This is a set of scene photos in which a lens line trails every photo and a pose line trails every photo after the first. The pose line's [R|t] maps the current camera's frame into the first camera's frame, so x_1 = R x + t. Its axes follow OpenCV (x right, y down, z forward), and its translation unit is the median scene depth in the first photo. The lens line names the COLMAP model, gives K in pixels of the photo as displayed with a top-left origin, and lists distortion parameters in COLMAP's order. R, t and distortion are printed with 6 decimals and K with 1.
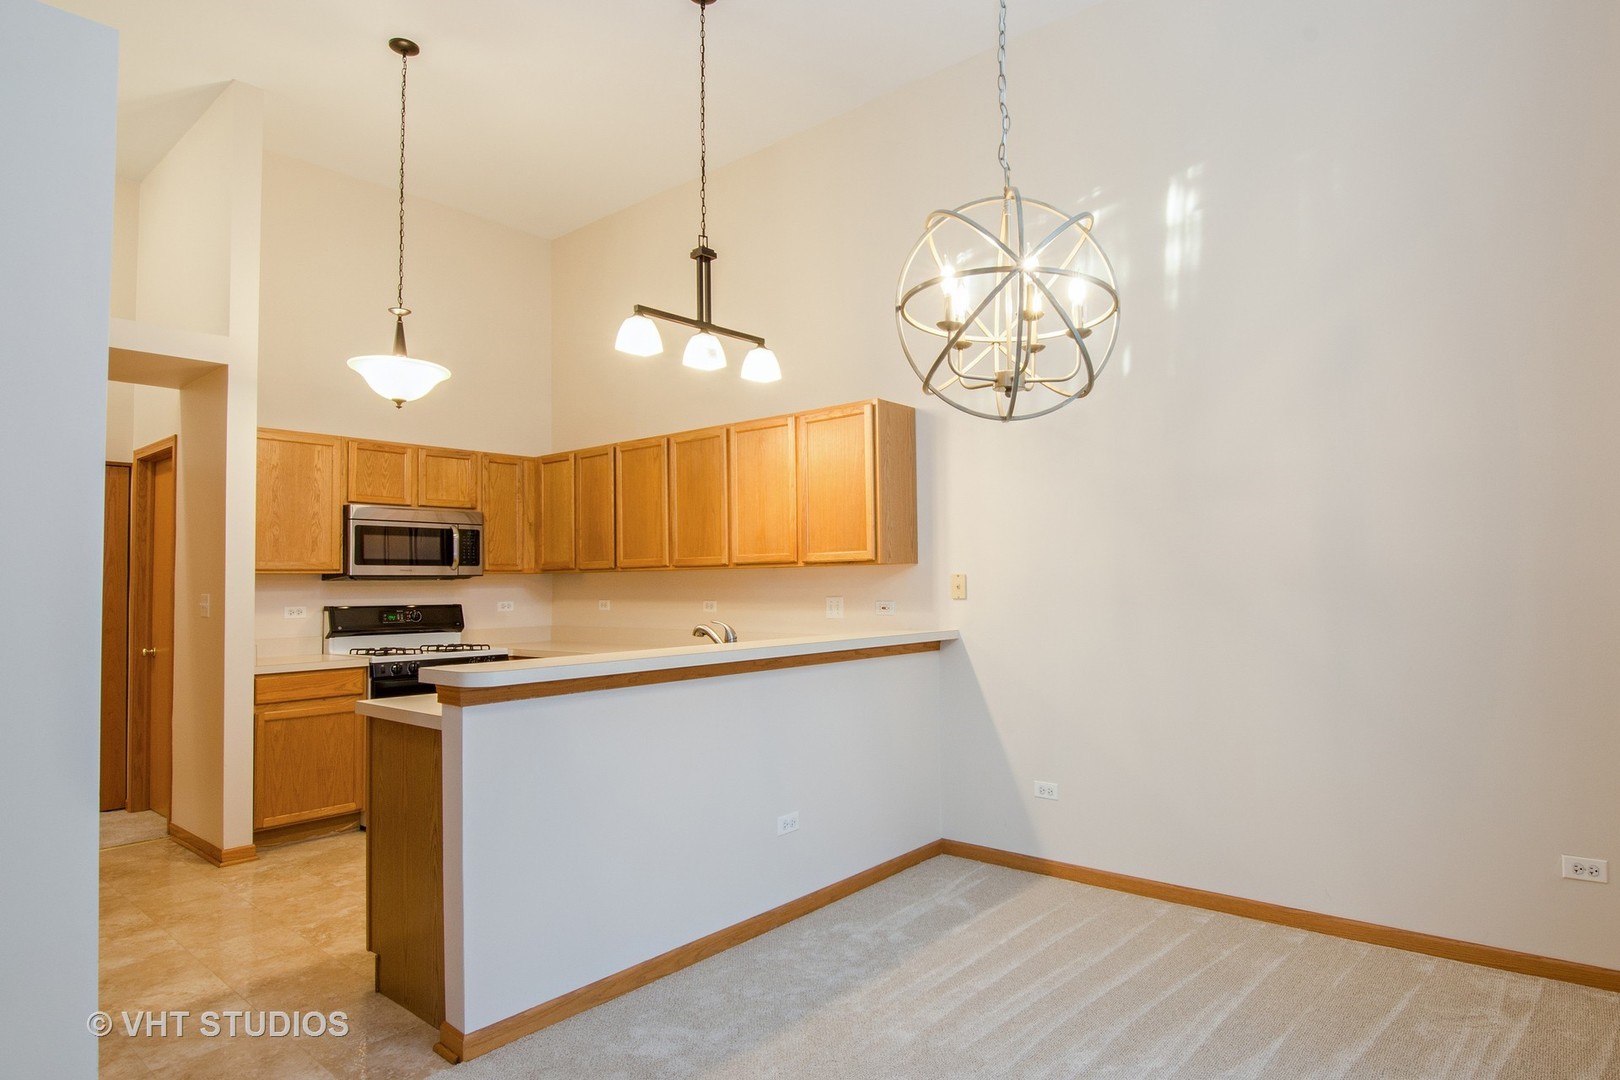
lens RADIAL K [[904.1, 0, 810.0], [0, 904.1, 540.0], [0, 0, 1]] dist [0.002118, 0.000403]
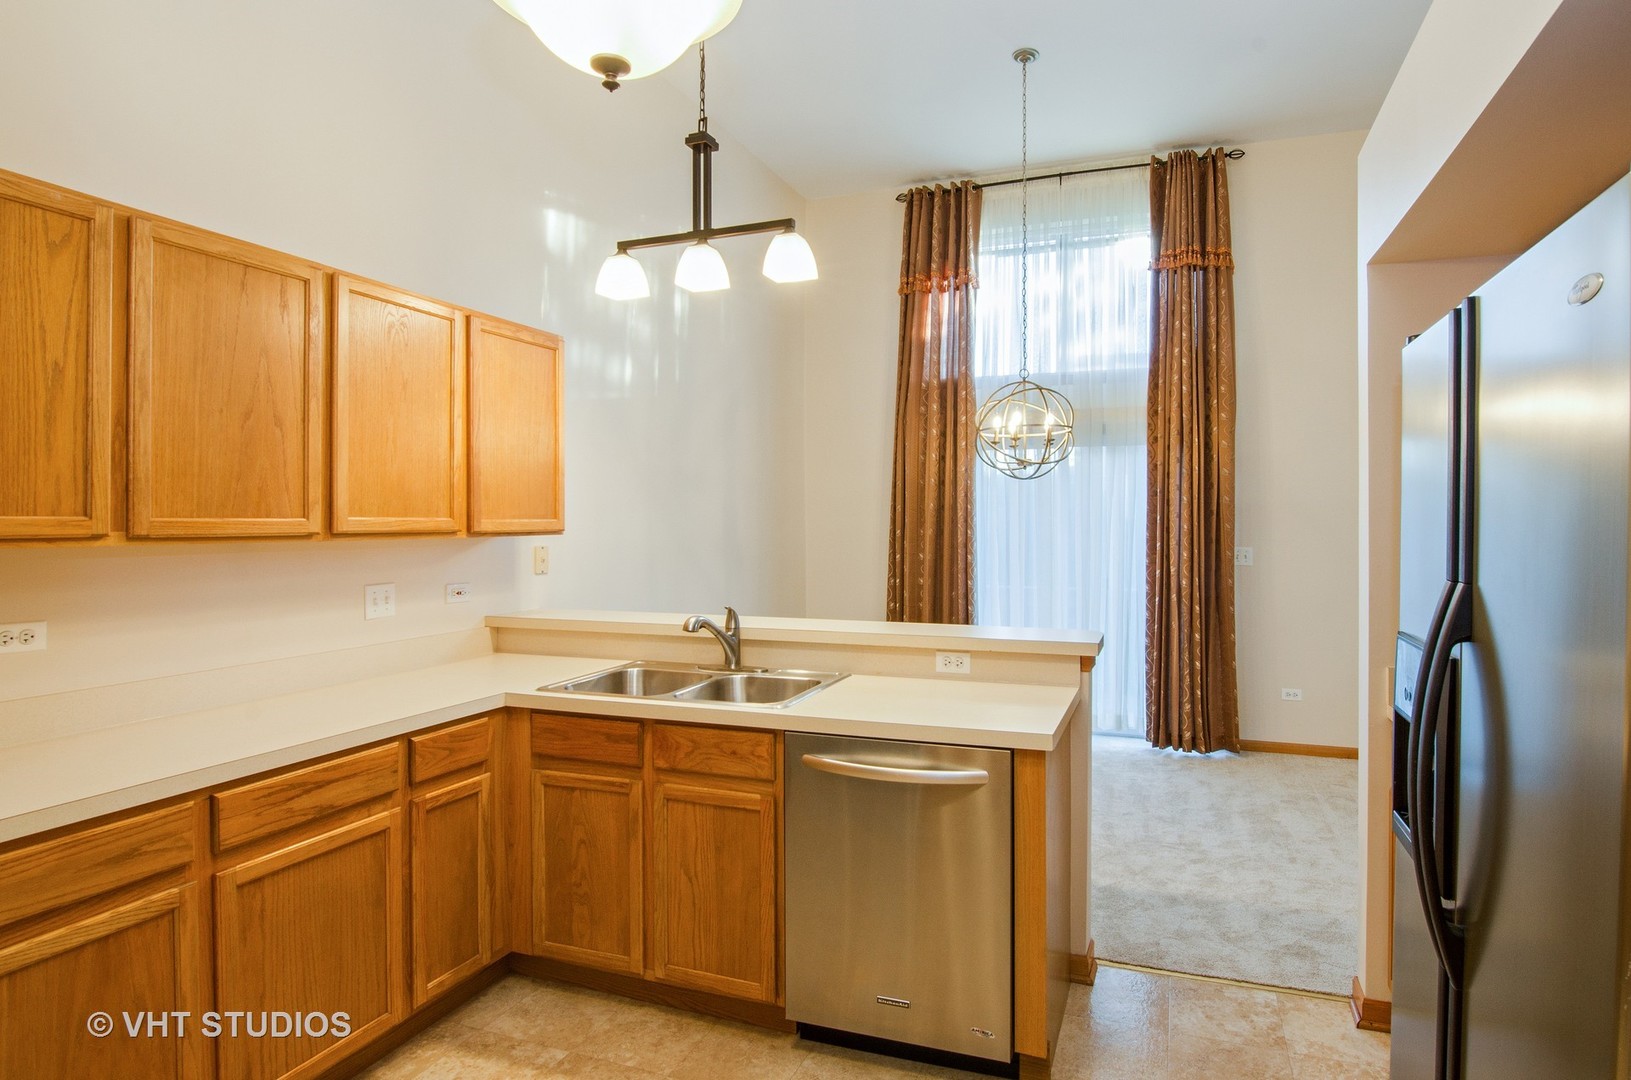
lens RADIAL K [[952.2, 0, 815.5], [0, 952.2, 540.0], [0, 0, 1]] dist [-0.001867, -0.000475]
pose [[-0.319523, 0.015683, 0.947449, -0.833018], [-0.022116, 0.999467, -0.024003, 0.046143], [-0.947320, -0.028623, -0.319006, 1.060259]]
